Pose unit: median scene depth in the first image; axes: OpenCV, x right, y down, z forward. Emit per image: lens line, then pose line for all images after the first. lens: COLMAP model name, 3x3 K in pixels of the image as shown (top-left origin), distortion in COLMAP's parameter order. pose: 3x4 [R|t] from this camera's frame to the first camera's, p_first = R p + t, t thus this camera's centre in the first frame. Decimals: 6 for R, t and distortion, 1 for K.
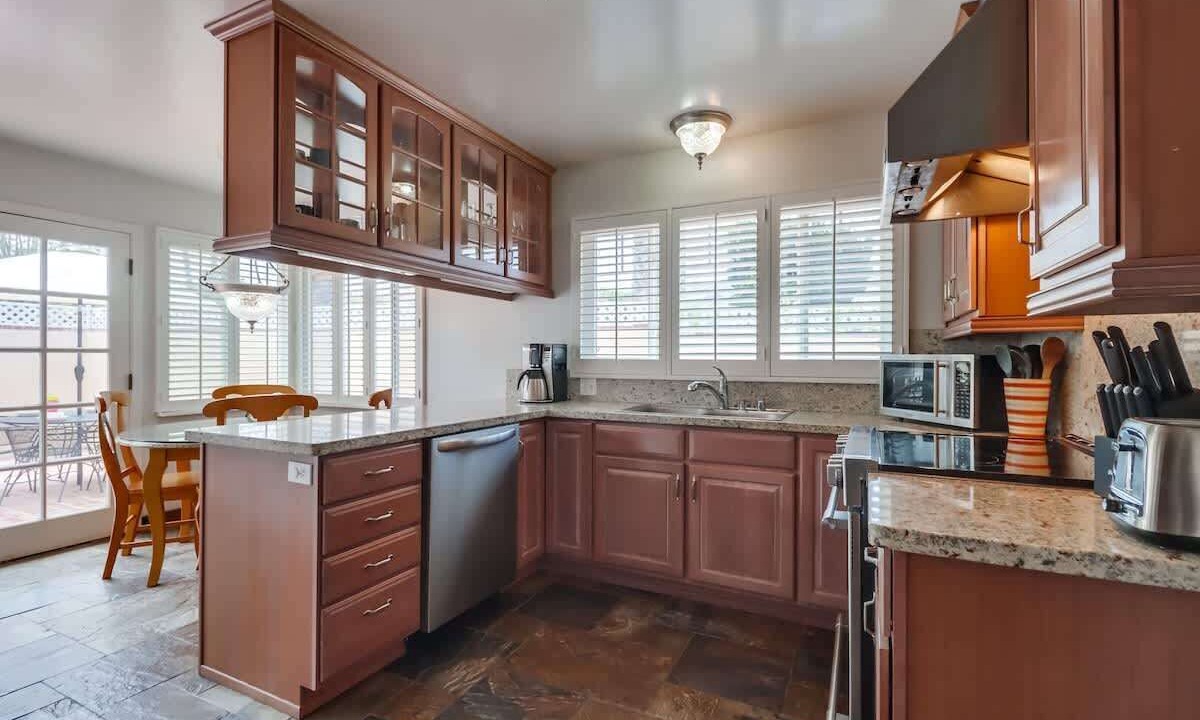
lens RADIAL K [[554.6, 0, 586.3], [0, 554.6, 347.9], [0, 0, 1]] dist [0.011232, -0.009941]
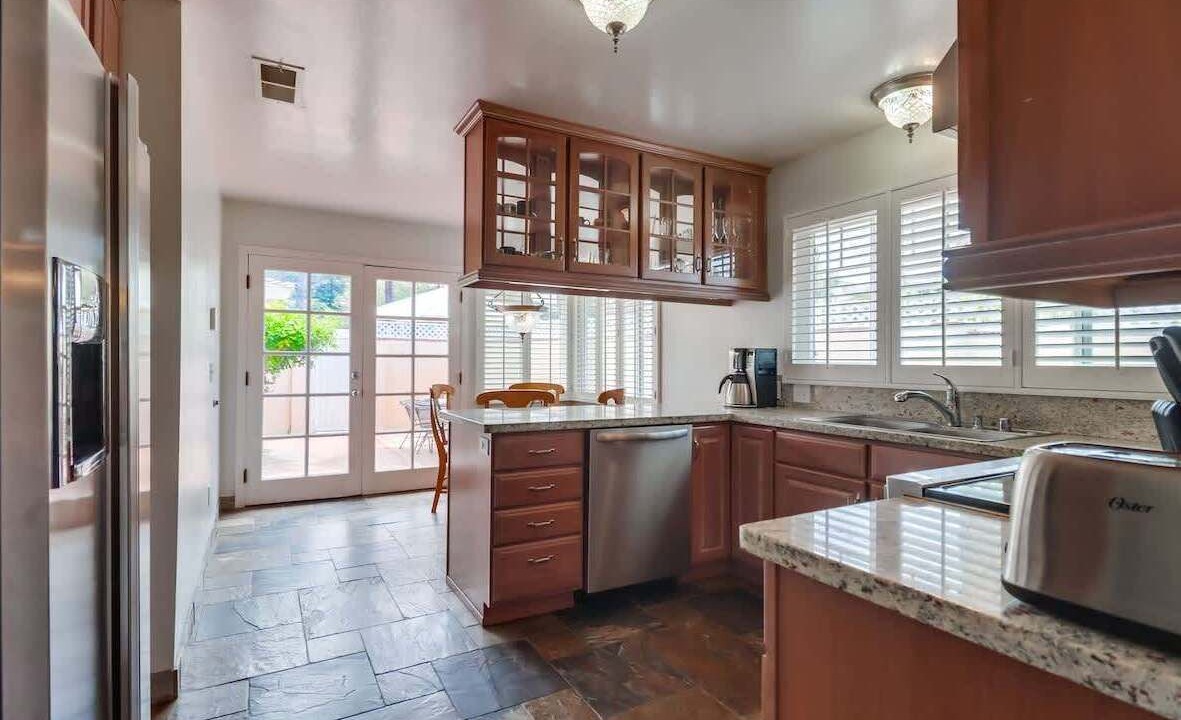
lens RADIAL K [[548.1, 0, 550.8], [0, 548.1, 347.3], [0, 0, 1]] dist [0.000969, -0.000434]
pose [[0.819443, -0.011507, -0.573045, 0.247055], [0.005869, 0.999914, -0.011688, 0.000329], [0.573131, 0.006214, 0.819440, -0.005943]]
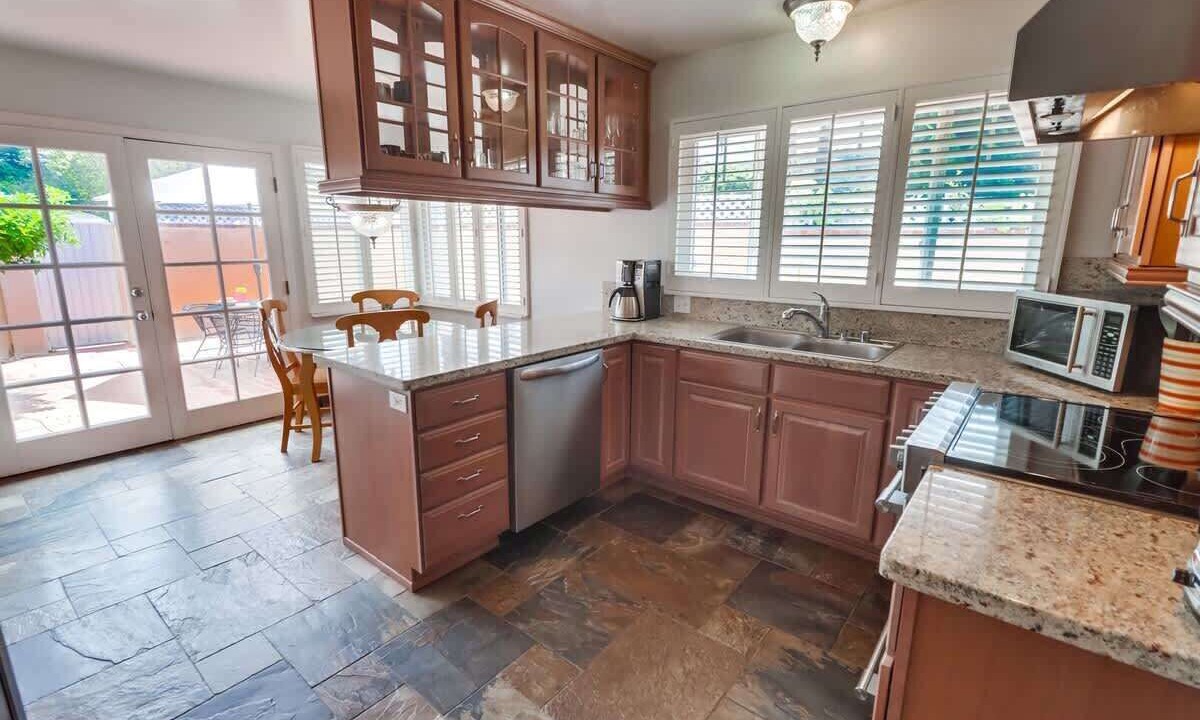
lens RADIAL K [[551.4, 0, 576.7], [0, 551.4, 354.8], [0, 0, 1]] dist [0.008467, -0.008237]
pose [[0.973064, 0.041876, -0.226700, 0.061628], [0.007982, 0.976654, 0.214670, -0.069862], [0.230397, -0.210697, 0.950013, 0.014504]]
